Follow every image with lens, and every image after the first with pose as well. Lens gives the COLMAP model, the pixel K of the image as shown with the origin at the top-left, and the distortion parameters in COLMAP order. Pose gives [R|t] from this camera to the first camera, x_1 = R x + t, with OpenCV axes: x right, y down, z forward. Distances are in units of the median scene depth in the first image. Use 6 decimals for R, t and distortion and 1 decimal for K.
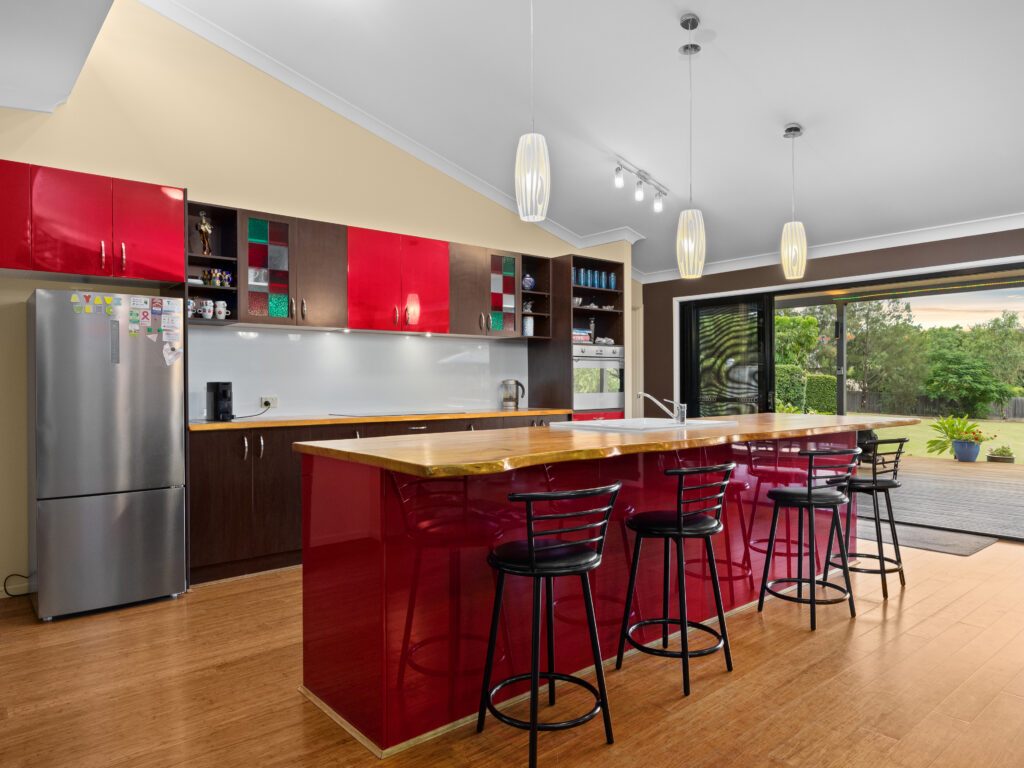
lens RADIAL K [[676.2, 0, 504.9], [0, 676.2, 385.4], [0, 0, 1]] dist [-0.008603, 0.001602]
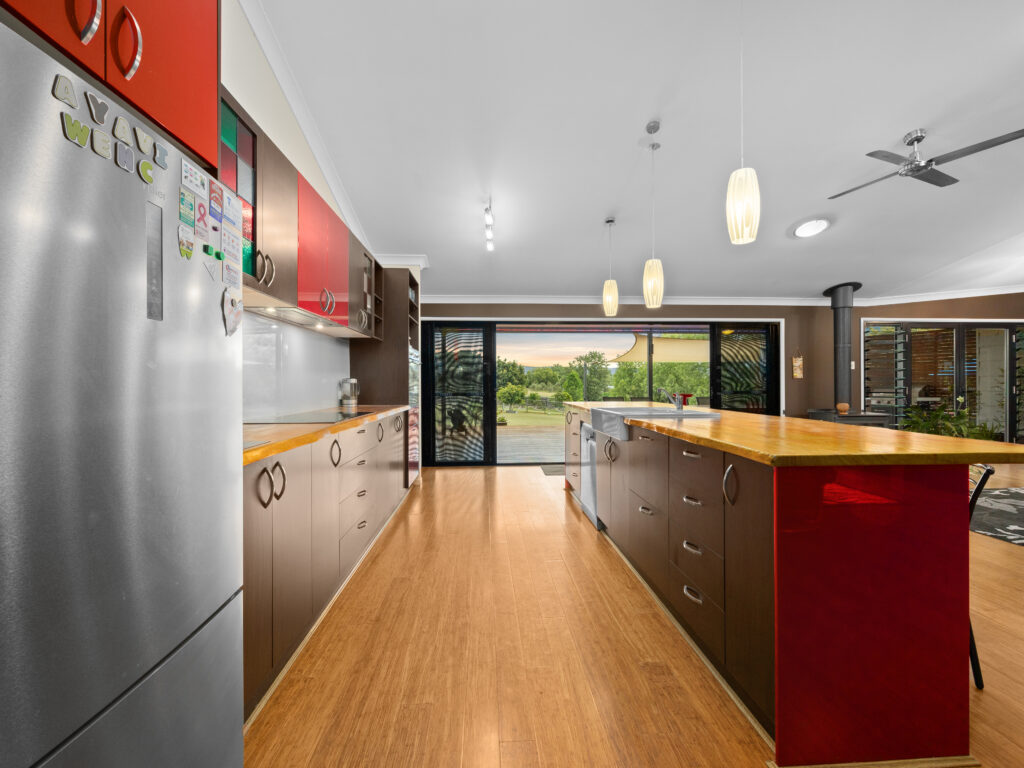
lens RADIAL K [[440.6, 0, 507.9], [0, 440.6, 381.0], [0, 0, 1]] dist [-0.003312, -0.000362]
pose [[0.598816, 0.002610, 0.800882, -0.594770], [0.009190, 0.999906, -0.010130, 0.005950], [-0.800834, 0.013426, 0.598736, 0.633691]]
